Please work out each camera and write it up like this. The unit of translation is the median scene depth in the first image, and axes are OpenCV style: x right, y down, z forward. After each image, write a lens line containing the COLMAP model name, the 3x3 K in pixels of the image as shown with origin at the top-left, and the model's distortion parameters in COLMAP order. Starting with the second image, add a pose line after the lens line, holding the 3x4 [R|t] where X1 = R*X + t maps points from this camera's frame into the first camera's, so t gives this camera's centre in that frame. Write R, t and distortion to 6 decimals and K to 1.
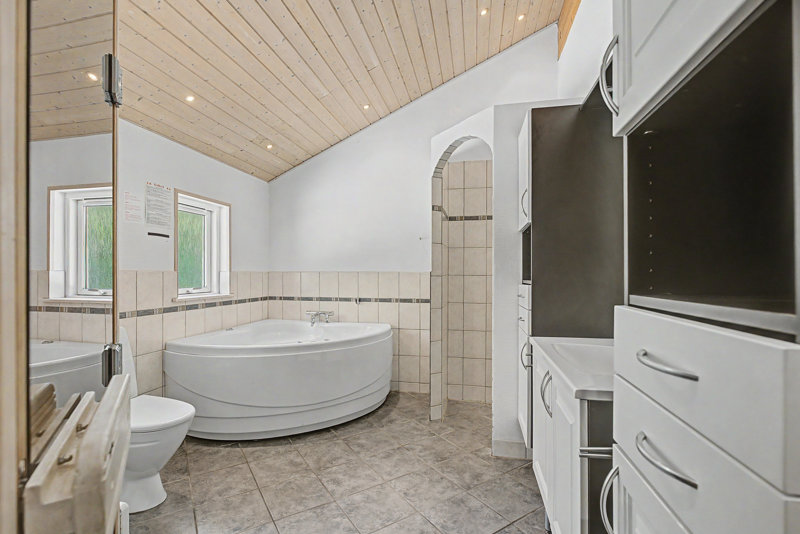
lens RADIAL K [[366.1, 0, 397.8], [0, 366.1, 272.7], [0, 0, 1]] dist [-0.001584, -0.000025]
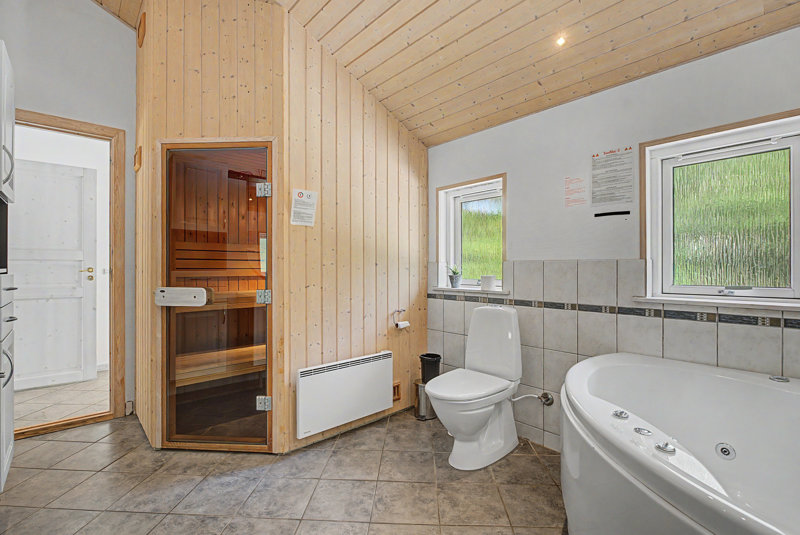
lens RADIAL K [[366.1, 0, 399.6], [0, 366.1, 263.7], [0, 0, 1]] dist [-0.001584, -0.000025]
pose [[-0.586190, 0.006265, -0.810150, 0.268316], [0.013925, 0.999900, -0.002344, 0.000377], [0.810054, -0.012655, -0.586218, 1.125896]]
